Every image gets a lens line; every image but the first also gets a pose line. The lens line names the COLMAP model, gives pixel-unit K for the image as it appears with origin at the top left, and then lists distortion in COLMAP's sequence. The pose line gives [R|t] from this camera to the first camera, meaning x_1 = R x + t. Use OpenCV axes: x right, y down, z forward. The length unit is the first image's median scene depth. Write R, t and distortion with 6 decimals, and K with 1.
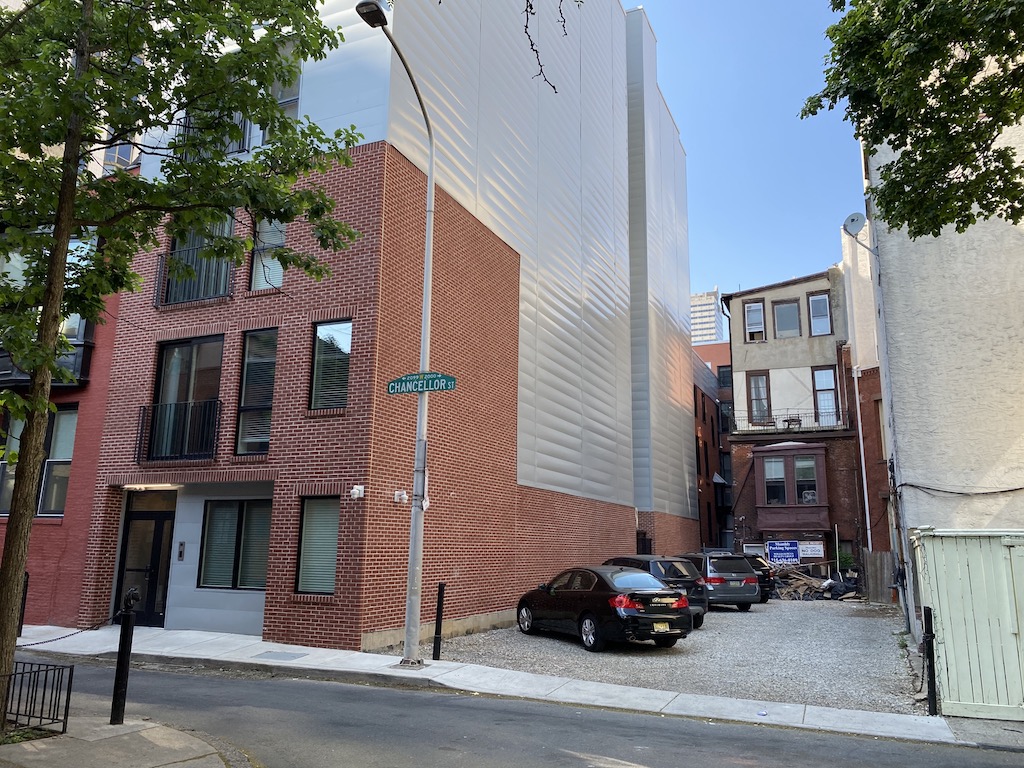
lens RADIAL K [[772.7, 0, 508.4], [0, 772.7, 382.6], [0, 0, 1]] dist [0.022997, -0.029014]
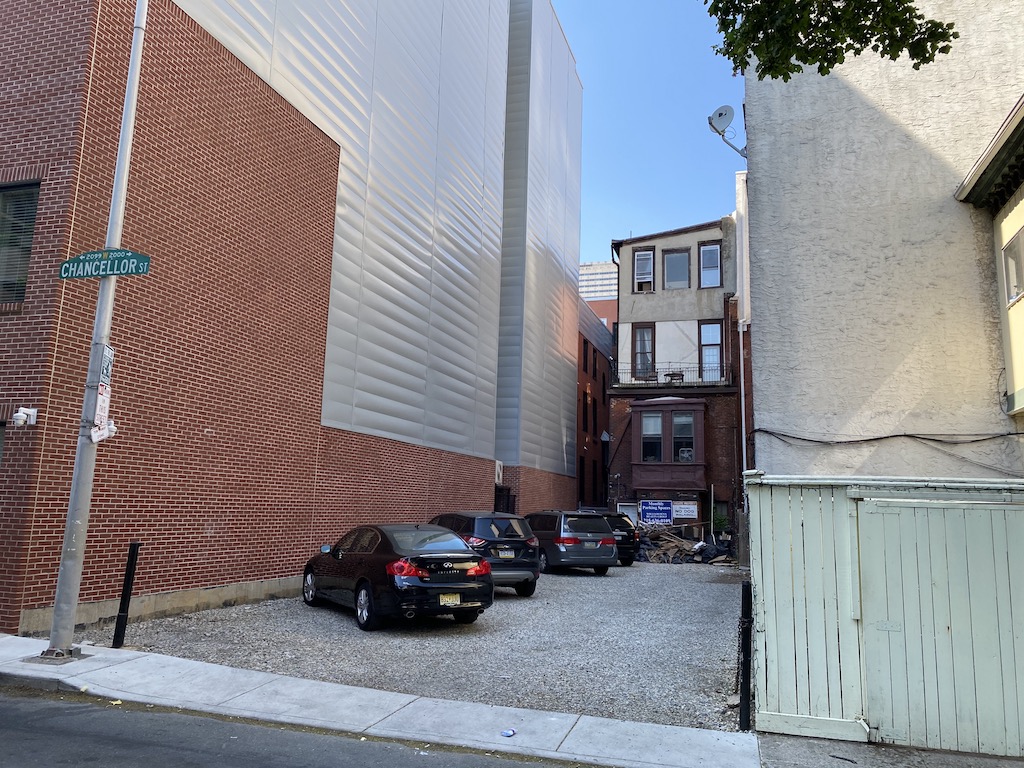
lens RADIAL K [[772.7, 0, 515.1], [0, 772.7, 380.4], [0, 0, 1]] dist [0.022997, -0.029014]
pose [[0.992637, 0.033871, 0.116292, 0.130817], [-0.039266, 0.998241, 0.044419, 0.043770], [-0.114583, -0.048658, 0.992221, 0.176378]]
